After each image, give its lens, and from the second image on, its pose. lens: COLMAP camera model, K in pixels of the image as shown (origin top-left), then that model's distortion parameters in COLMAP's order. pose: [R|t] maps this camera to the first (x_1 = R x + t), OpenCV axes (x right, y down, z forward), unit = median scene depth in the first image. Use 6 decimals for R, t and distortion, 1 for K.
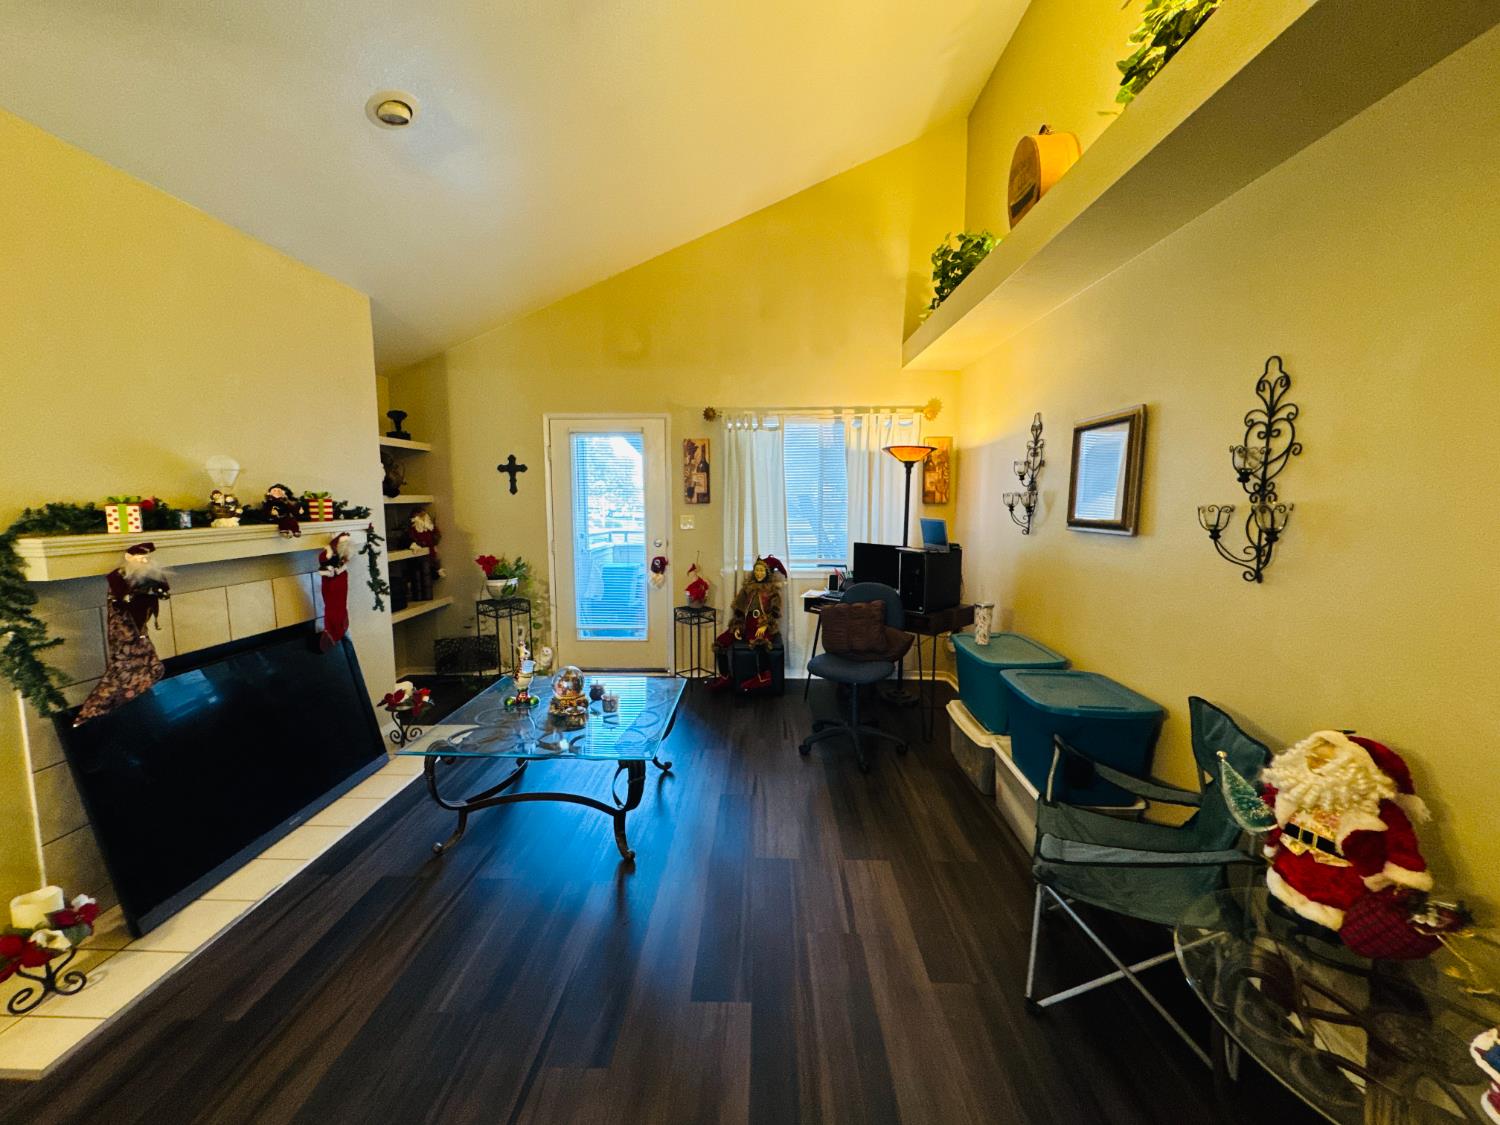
lens RADIAL K [[596.3, 0, 747.3], [0, 596.3, 560.7], [0, 0, 1]] dist [-0.003939, 0.000920]
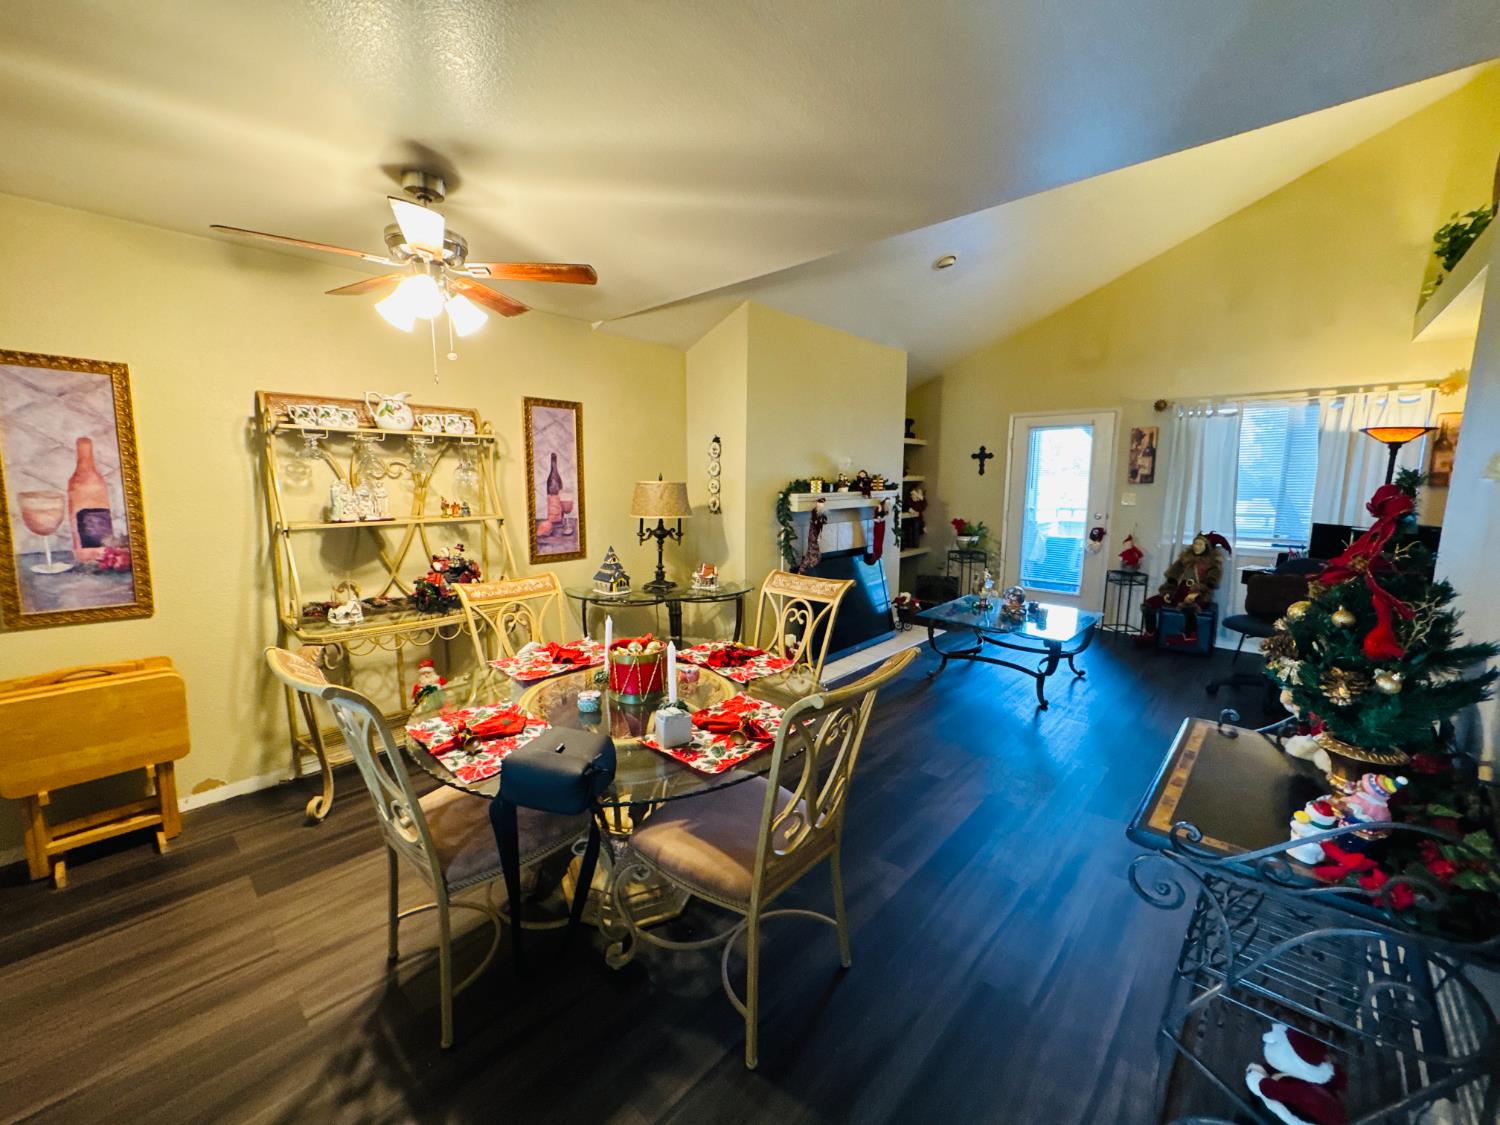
lens RADIAL K [[596.3, 0, 748.7], [0, 596.3, 564.2], [0, 0, 1]] dist [-0.003939, 0.000920]
pose [[0.758867, 0.096930, -0.643991, 0.109289], [-0.071784, 0.995286, 0.065215, 0.043729], [0.647277, -0.003261, 0.762248, -0.415934]]
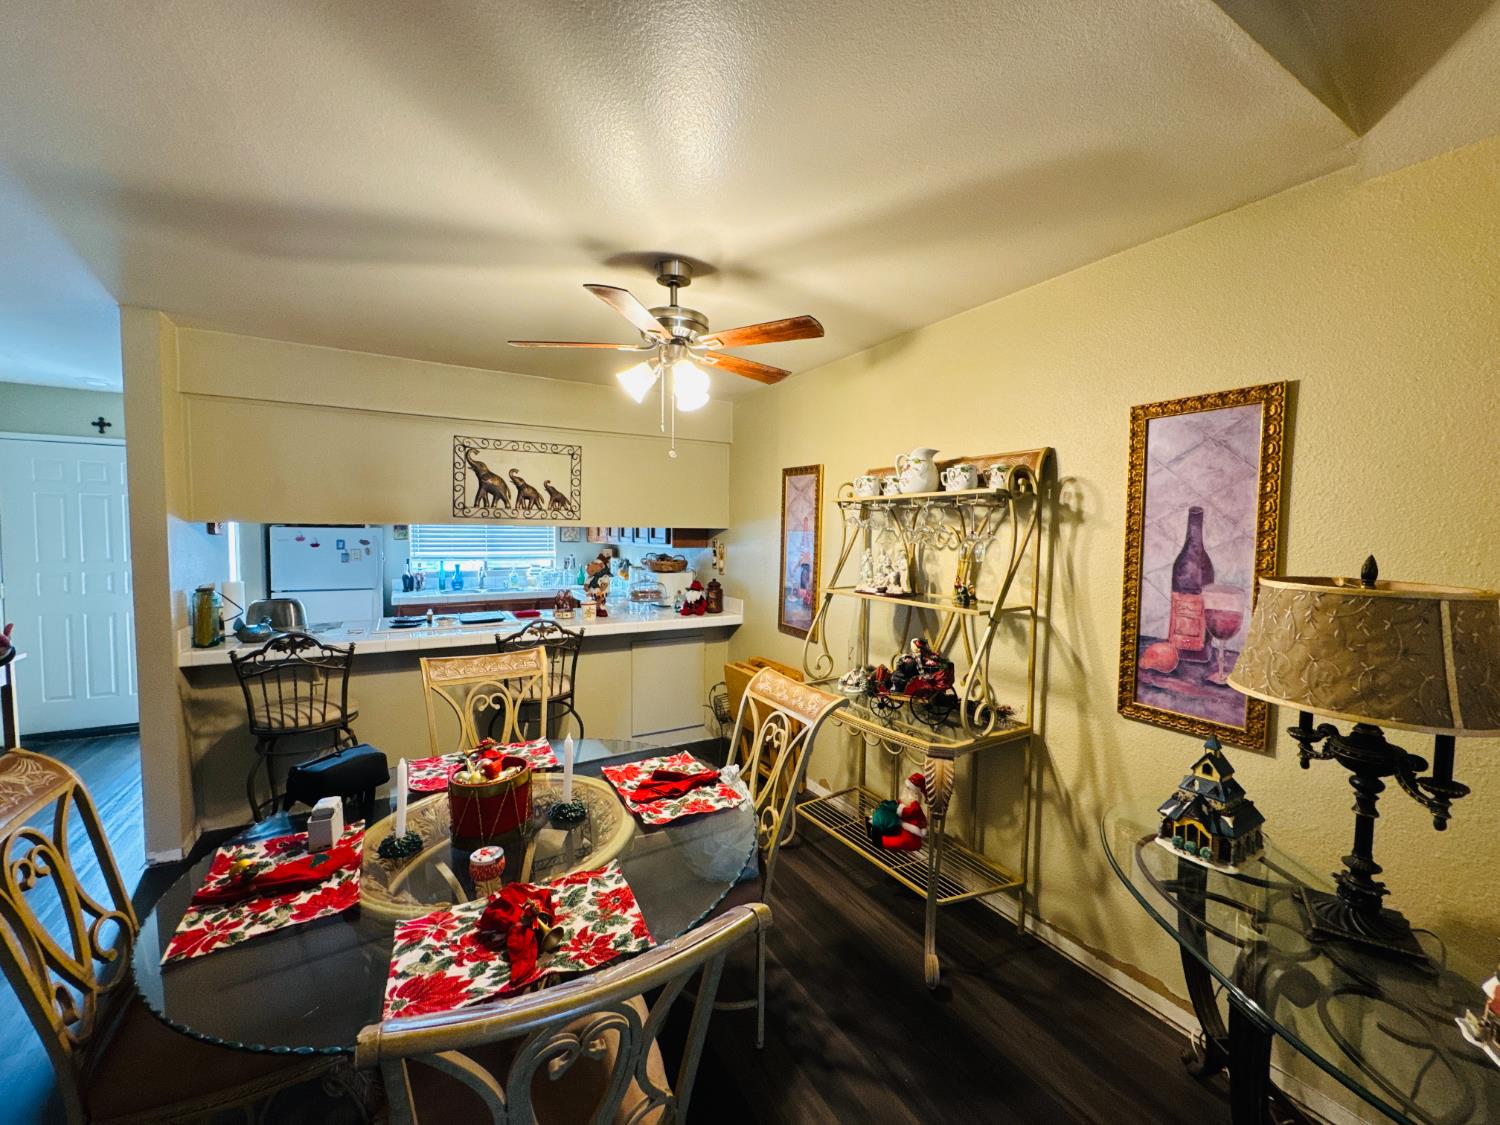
lens RADIAL K [[596.3, 0, 749.1], [0, 596.3, 560.7], [0, 0, 1]] dist [-0.003939, 0.000920]
pose [[-0.850942, 0.017301, -0.524974, -0.201265], [-0.065970, 0.988023, 0.139494, -0.040499], [0.521100, 0.153334, -0.839609, 0.252412]]
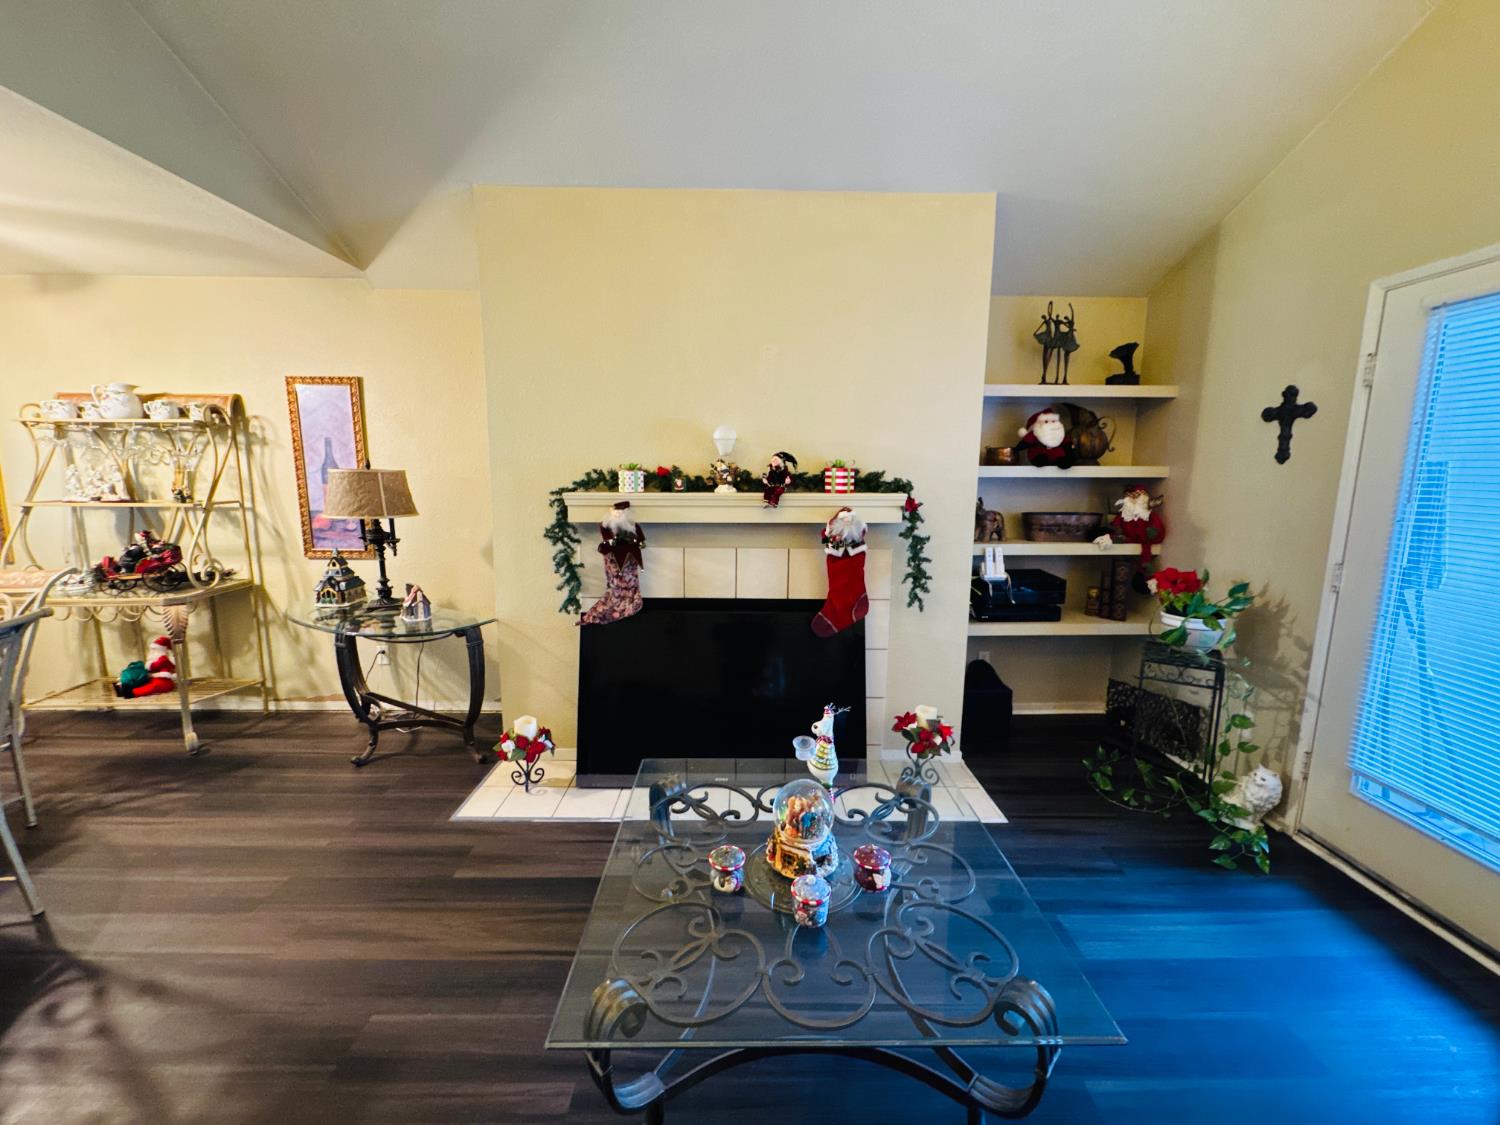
lens RADIAL K [[596.3, 0, 748.4], [0, 596.3, 563.5], [0, 0, 1]] dist [-0.003939, 0.000920]
pose [[0.038250, 0.153877, -0.987349, 0.123673], [-0.113251, 0.982374, 0.148714, -0.056031], [0.992830, 0.106130, 0.055002, 0.576557]]
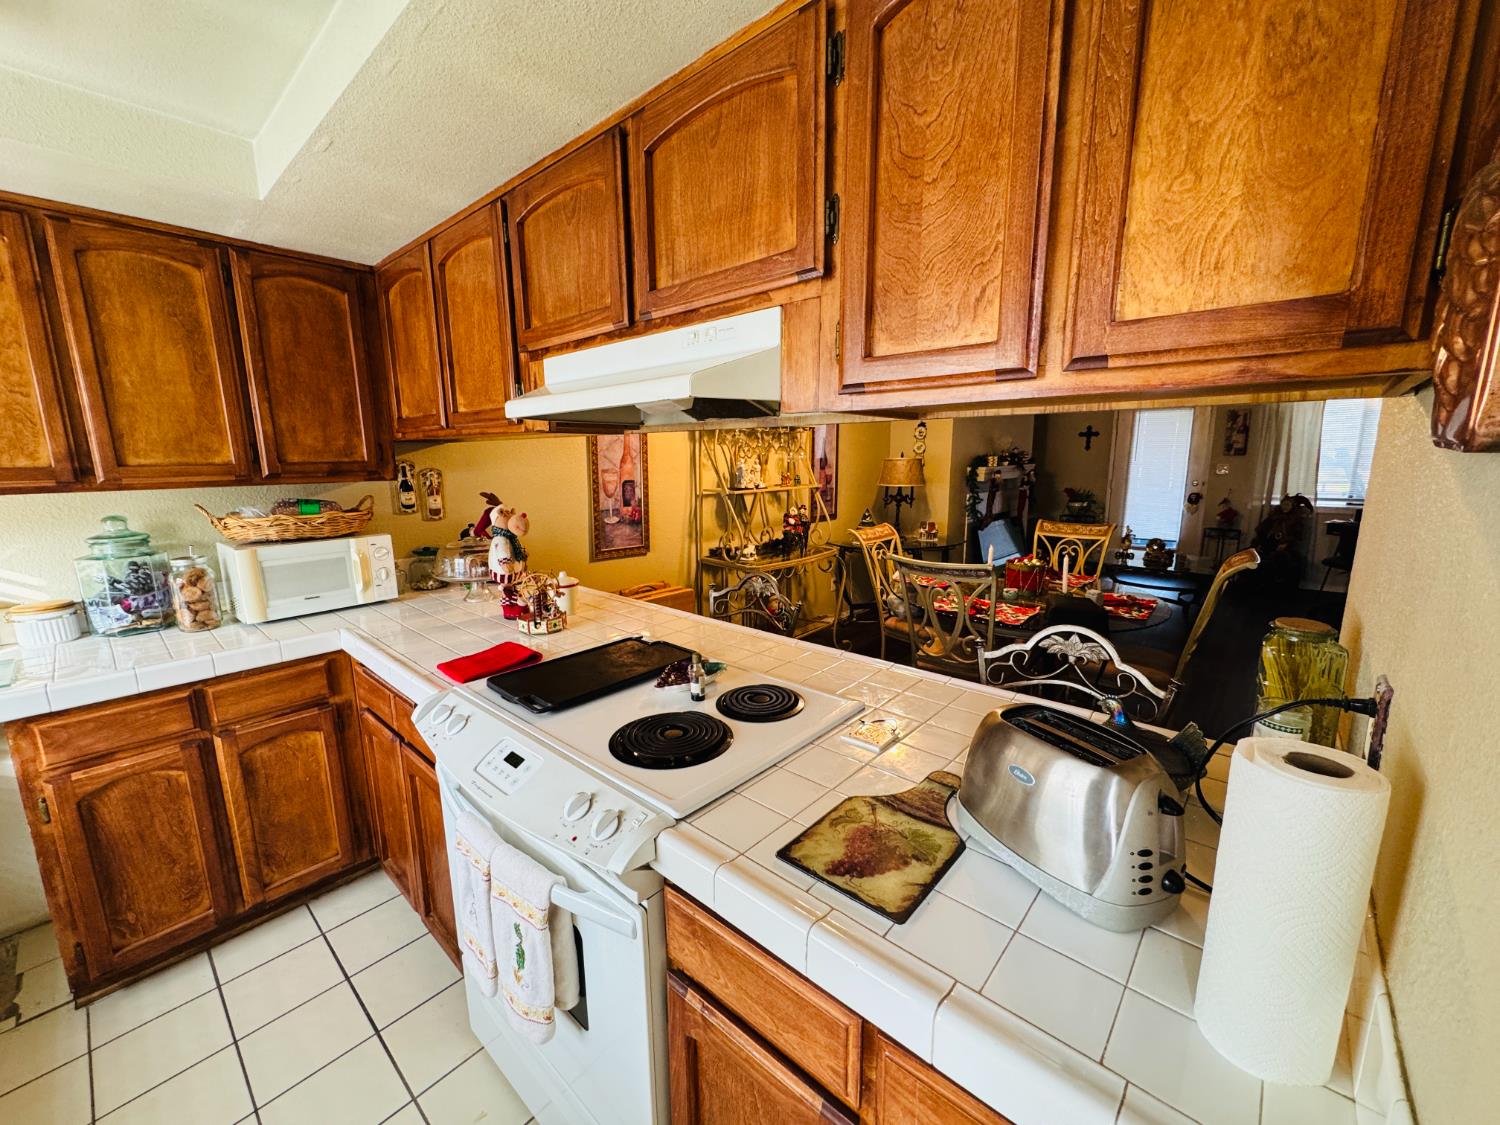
lens RADIAL K [[596.3, 0, 747.5], [0, 596.3, 563.0], [0, 0, 1]] dist [-0.003939, 0.000920]
pose [[0.765381, 0.107823, -0.634481, -0.048590], [-0.058583, 0.993445, 0.098155, 0.094002], [0.640905, -0.037957, 0.766681, -0.908582]]
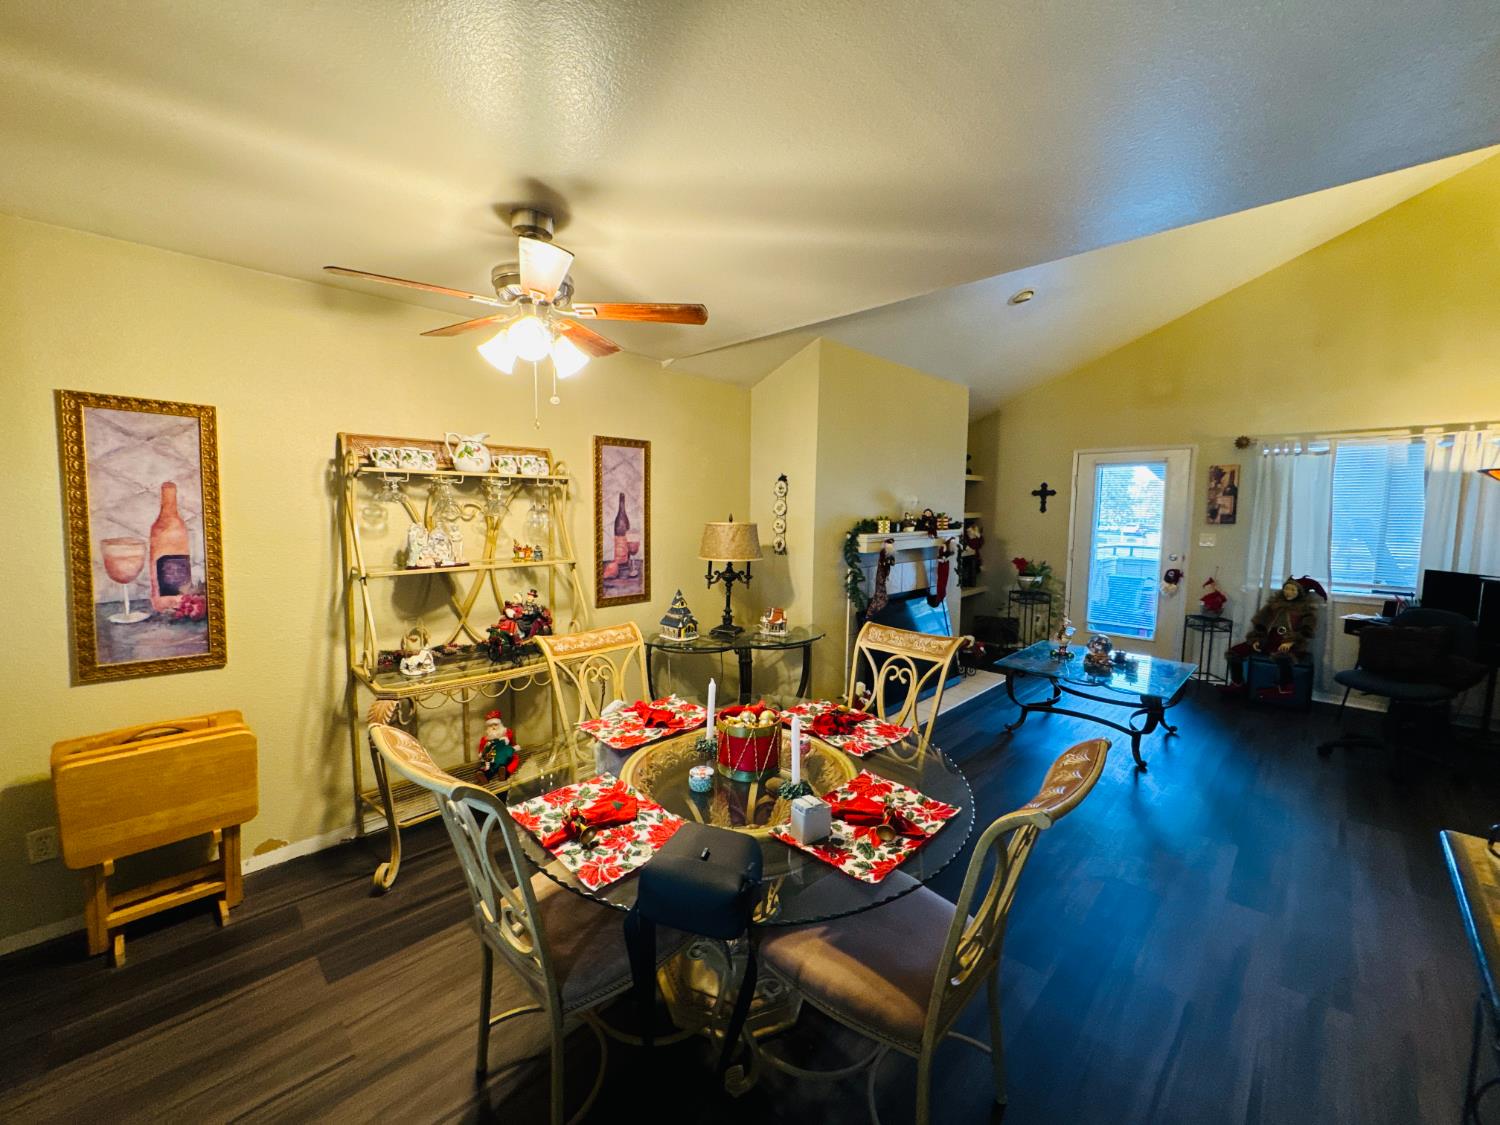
lens RADIAL K [[596.3, 0, 748.7], [0, 596.3, 563.7], [0, 0, 1]] dist [-0.003939, 0.000920]
pose [[0.734742, 0.072135, -0.674501, 0.025033], [-0.079970, 0.996607, 0.019470, 0.028522], [0.673617, 0.039634, 0.738017, -0.434128]]
